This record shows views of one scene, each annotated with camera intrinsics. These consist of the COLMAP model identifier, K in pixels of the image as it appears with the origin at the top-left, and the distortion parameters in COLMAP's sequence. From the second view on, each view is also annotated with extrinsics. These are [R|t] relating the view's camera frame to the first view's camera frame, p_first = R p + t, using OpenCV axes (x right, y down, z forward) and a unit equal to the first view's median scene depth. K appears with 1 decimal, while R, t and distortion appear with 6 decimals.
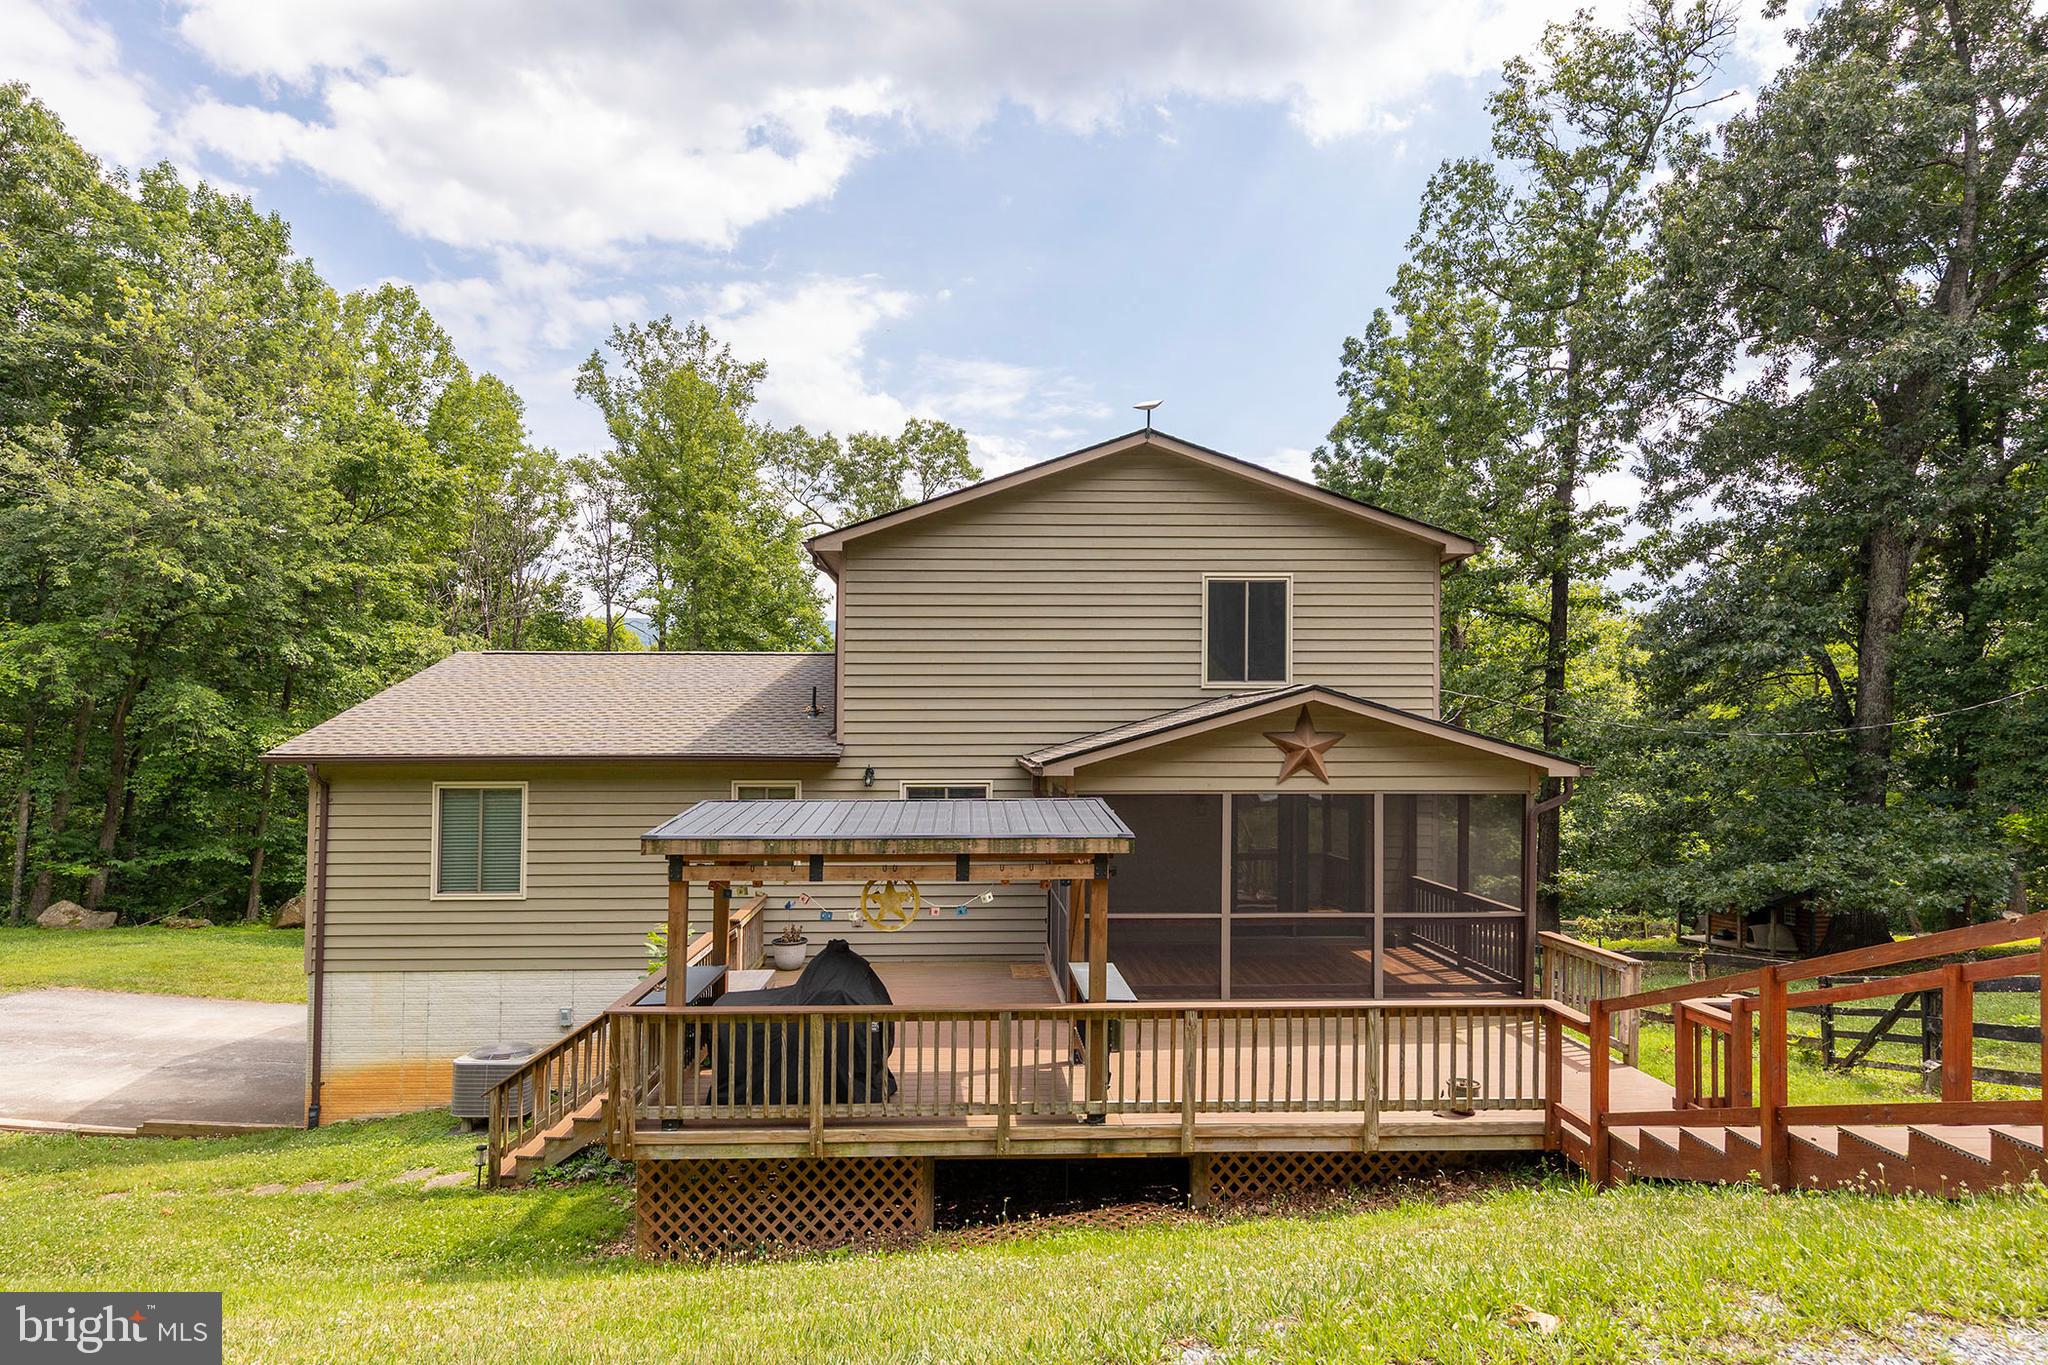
lens RADIAL K [[1126.3, 0, 1026.3], [0, 1126.3, 716.2], [0, 0, 1]] dist [0.003291, -0.000004]
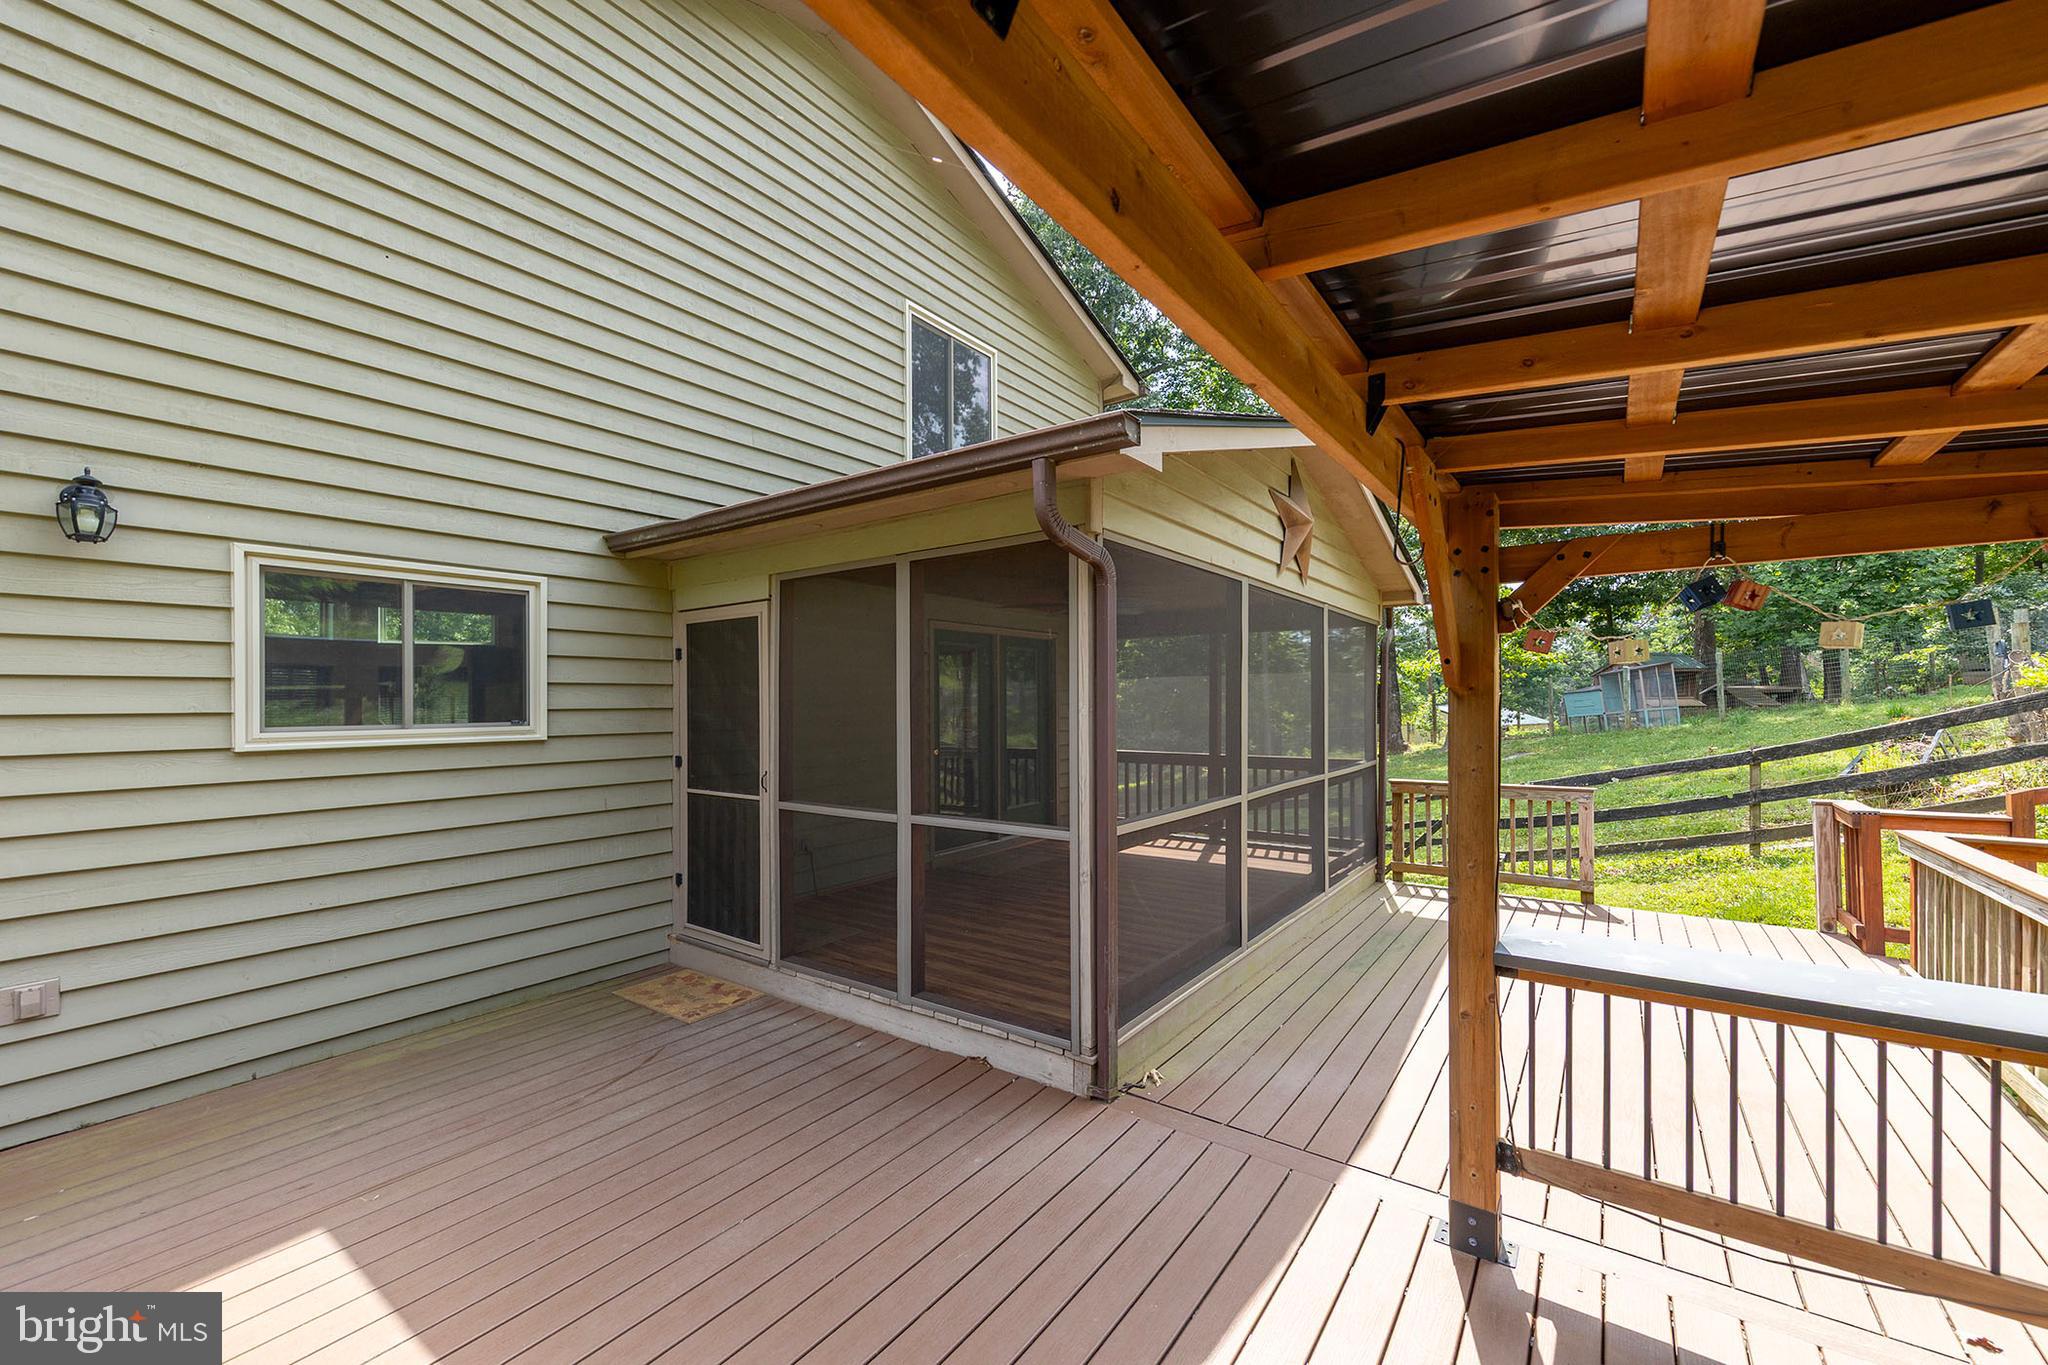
lens RADIAL K [[759.2, 0, 1032.0], [0, 759.2, 705.4], [0, 0, 1]] dist [0.000561, 0.000100]
pose [[0.630689, -0.004781, 0.776021, -0.138786], [-0.004948, 0.999936, 0.010183, 0.102838], [-0.776020, -0.010262, 0.630625, 0.681086]]
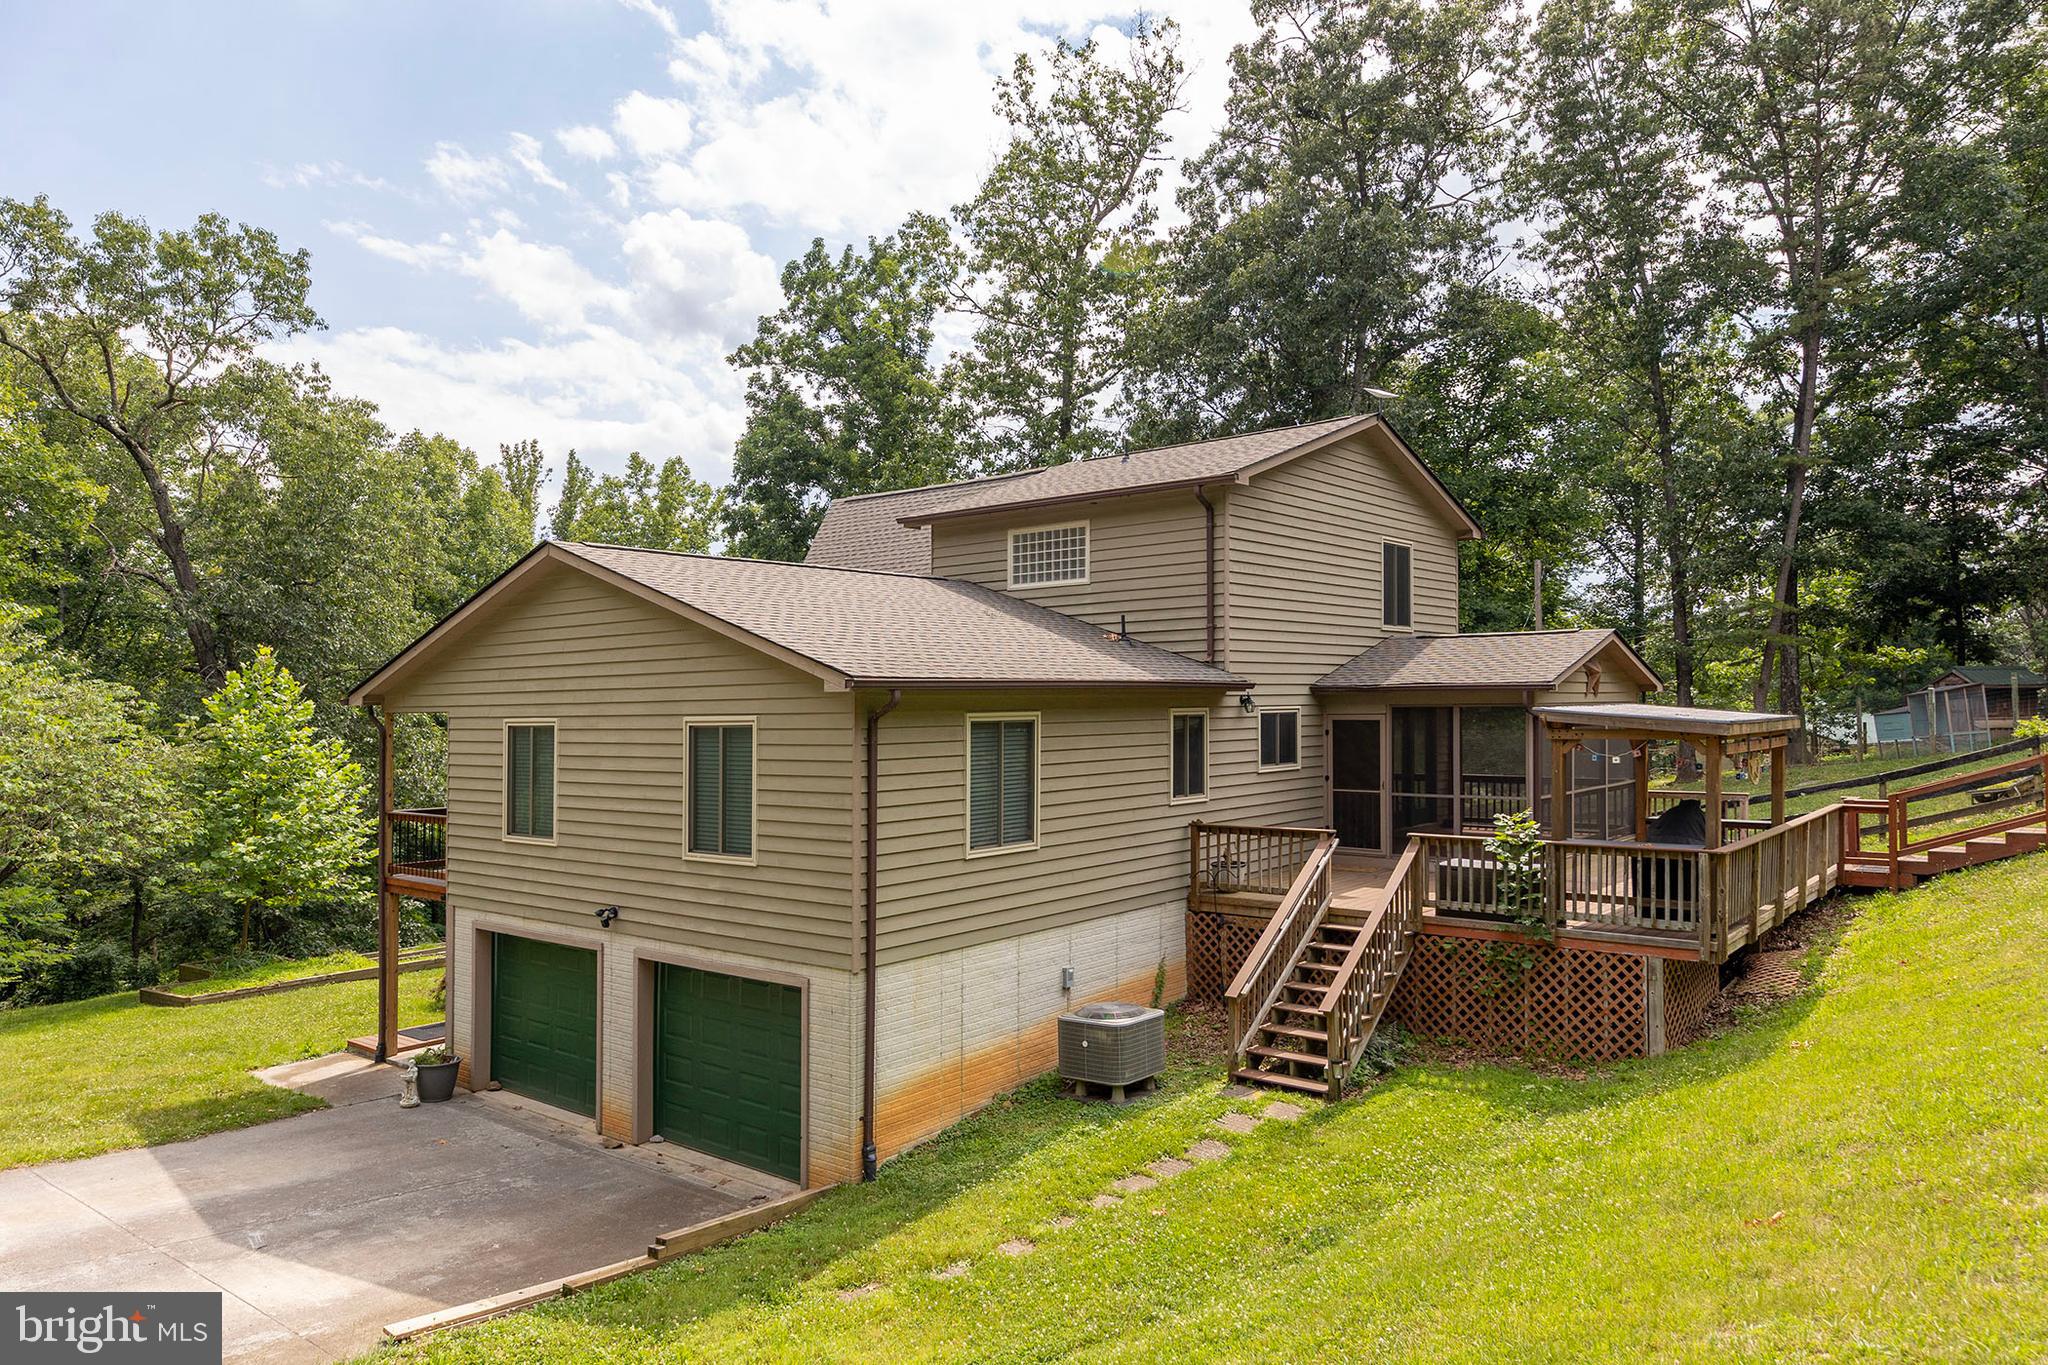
lens RADIAL K [[1377.0, 0, 1024.0], [0, 1377.0, 682.5], [0, 0, 1]] dist [0.007372, 0.001392]
pose [[0.655447, 0.003856, 0.755231, -1.246895], [-0.002269, 0.999993, -0.003136, 0.038915], [-0.755238, 0.000342, 0.655451, 0.319202]]
